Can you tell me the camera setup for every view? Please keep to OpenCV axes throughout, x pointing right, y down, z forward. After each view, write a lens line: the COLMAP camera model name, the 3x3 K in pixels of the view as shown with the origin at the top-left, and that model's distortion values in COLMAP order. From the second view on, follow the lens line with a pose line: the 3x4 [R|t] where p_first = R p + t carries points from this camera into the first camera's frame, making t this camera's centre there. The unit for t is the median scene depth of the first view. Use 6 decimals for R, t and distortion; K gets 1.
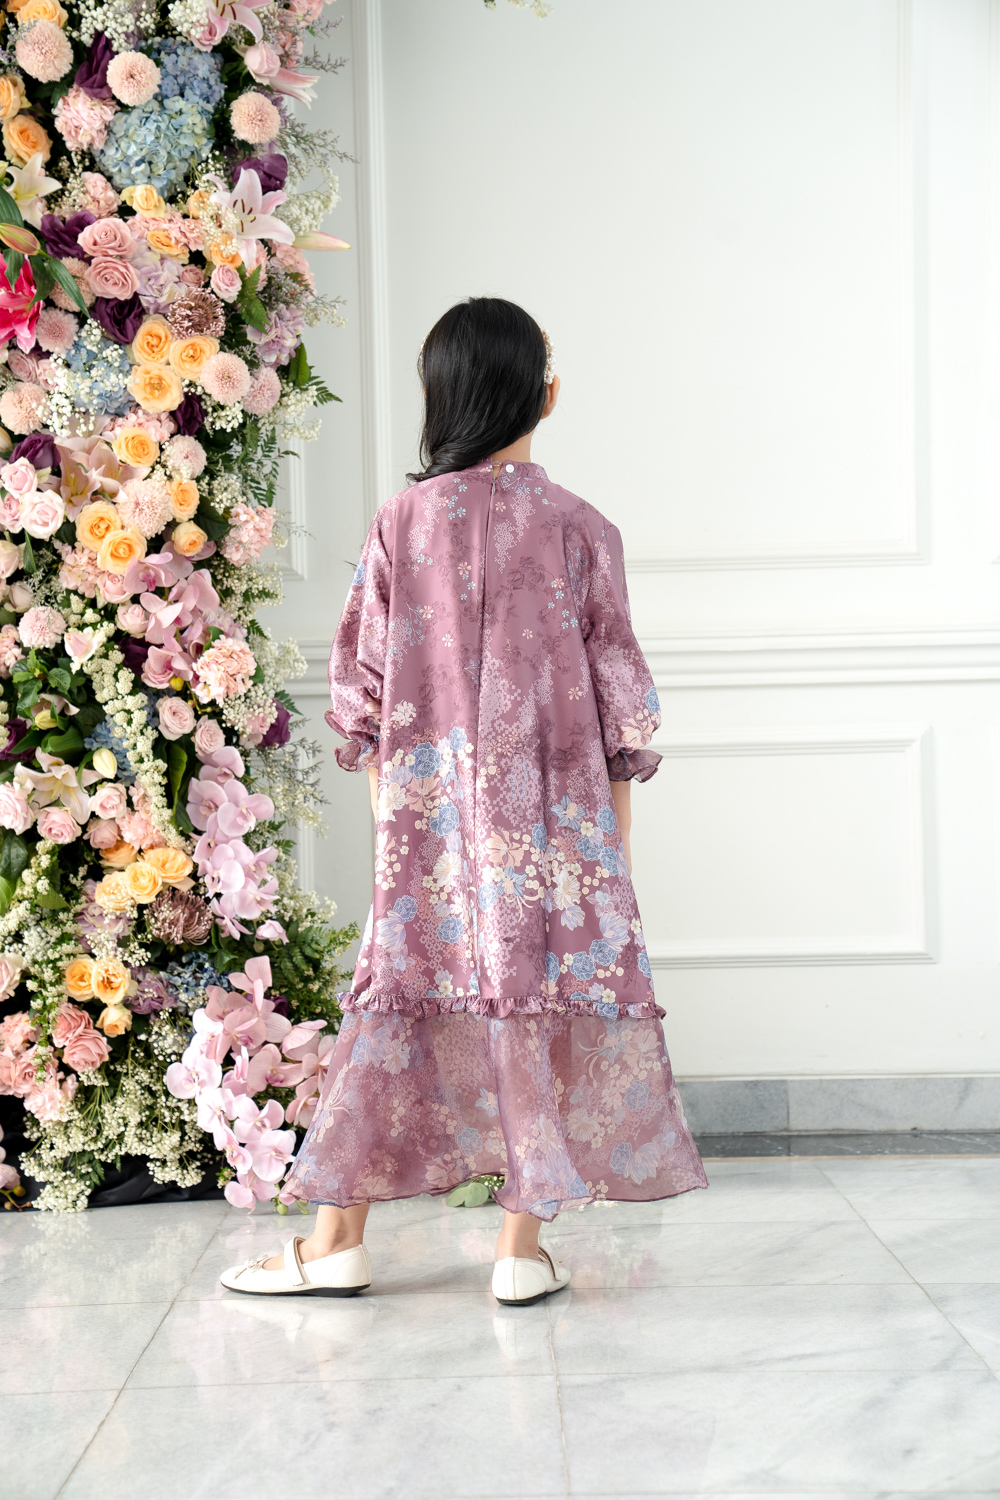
lens RADIAL K [[2767.4, 0, 500.0], [0, 2767.4, 750.0], [0, 0, 1]] dist [0.287153, 0.110184]
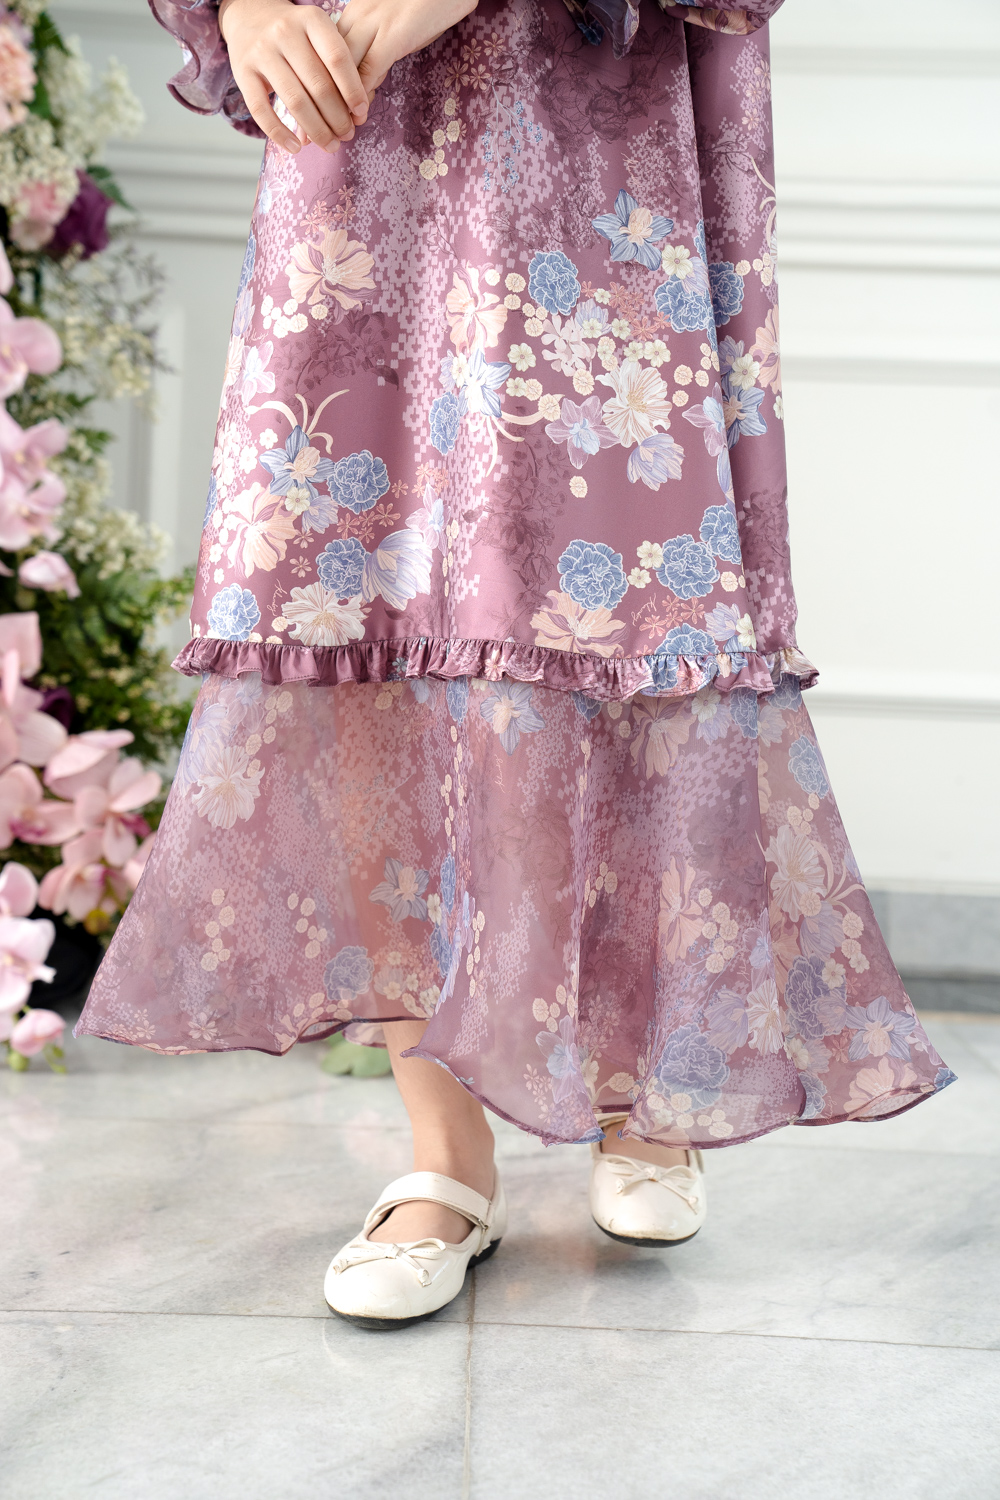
lens RADIAL K [[2356.7, 0, 500.0], [0, 2356.7, 750.0], [0, 0, 1]] dist [0.467994, 0.026677]
pose [[0.997207, 0.072731, 0.016962, 0.004702], [-0.073863, 0.994048, 0.080074, 0.056245], [-0.011037, -0.081103, 0.996645, 0.514086]]
